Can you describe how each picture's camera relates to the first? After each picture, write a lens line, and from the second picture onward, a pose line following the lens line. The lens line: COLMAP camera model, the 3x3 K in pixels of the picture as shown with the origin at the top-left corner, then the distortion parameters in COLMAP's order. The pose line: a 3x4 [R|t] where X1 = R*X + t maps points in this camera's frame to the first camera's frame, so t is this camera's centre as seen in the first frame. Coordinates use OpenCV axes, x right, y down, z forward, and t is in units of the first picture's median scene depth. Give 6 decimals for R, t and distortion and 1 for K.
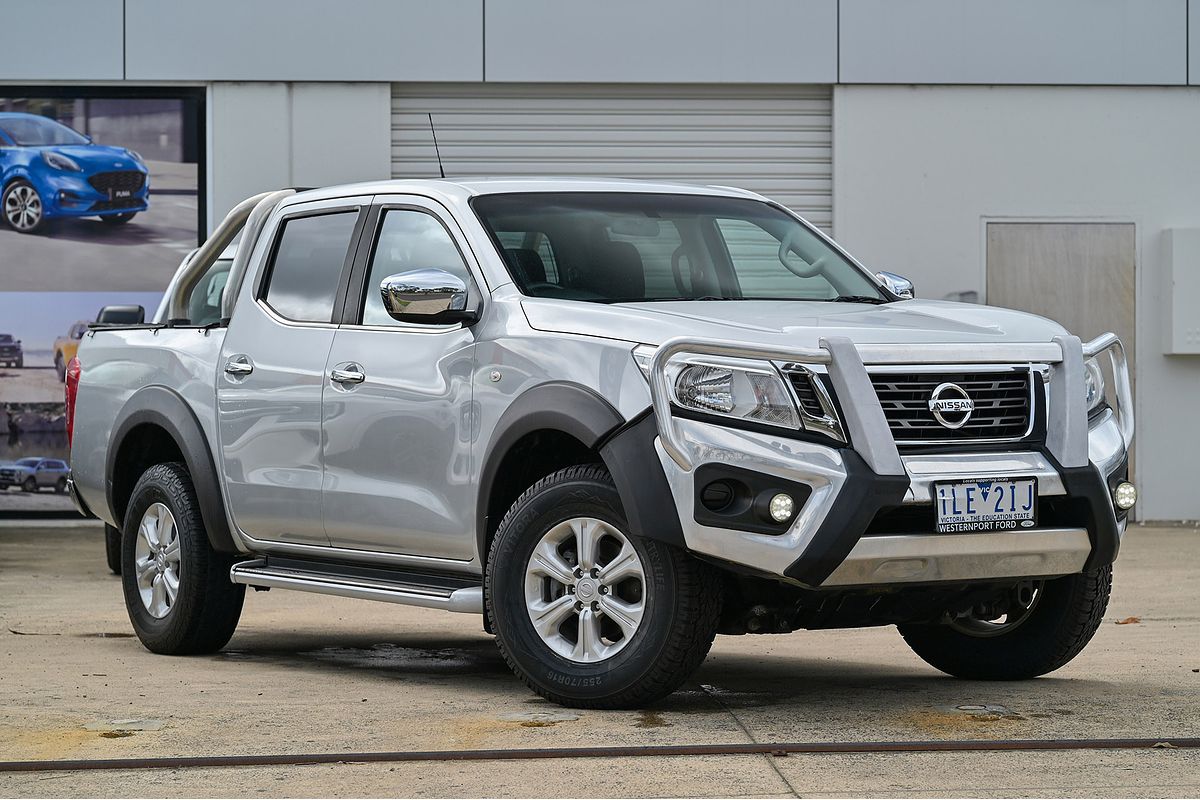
lens RADIAL K [[3457.2, 0, 600.0], [0, 3457.2, 400.0], [0, 0, 1]] dist [0.059382, 0.939683]
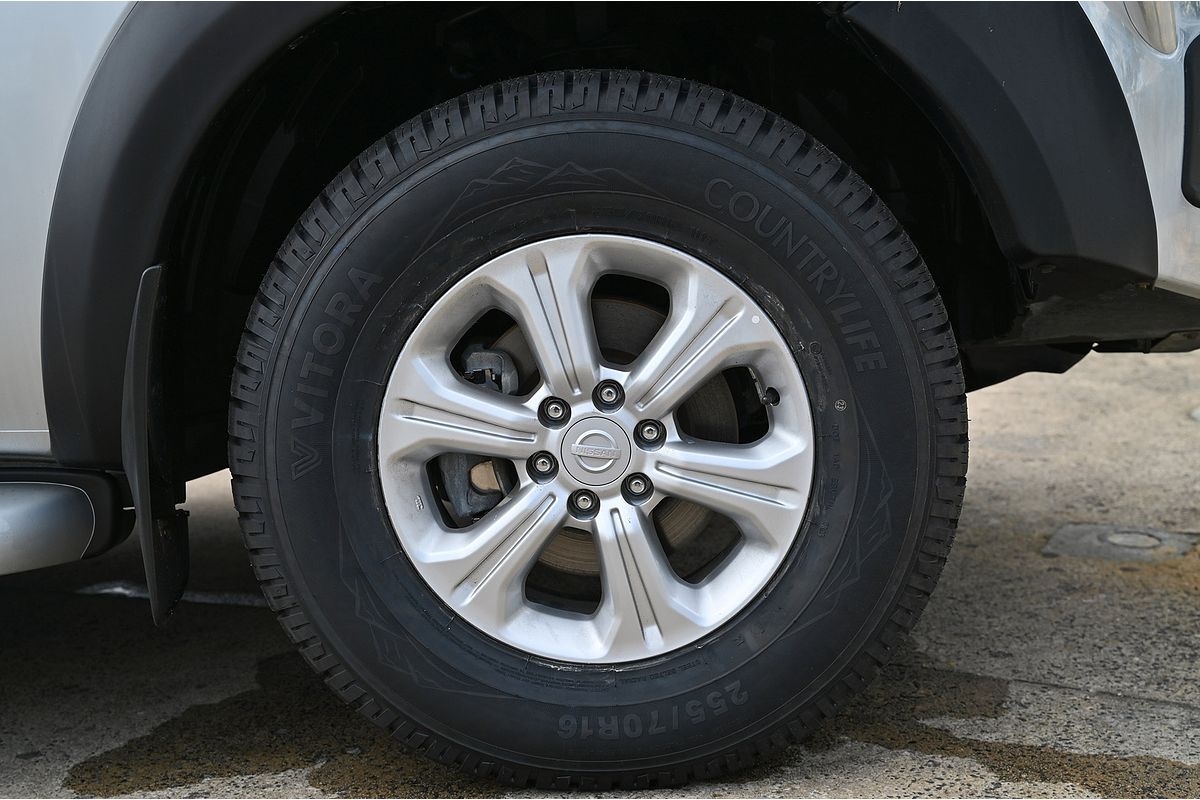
lens RADIAL K [[1816.3, 0, 600.0], [0, 1816.3, 400.0], [0, 0, 1]] dist [-0.004644, -0.004855]
pose [[0.819174, -0.315203, 0.479168, -0.087780], [0.274486, 0.949014, 0.155017, 0.023776], [-0.503599, 0.004539, 0.863926, 0.867444]]
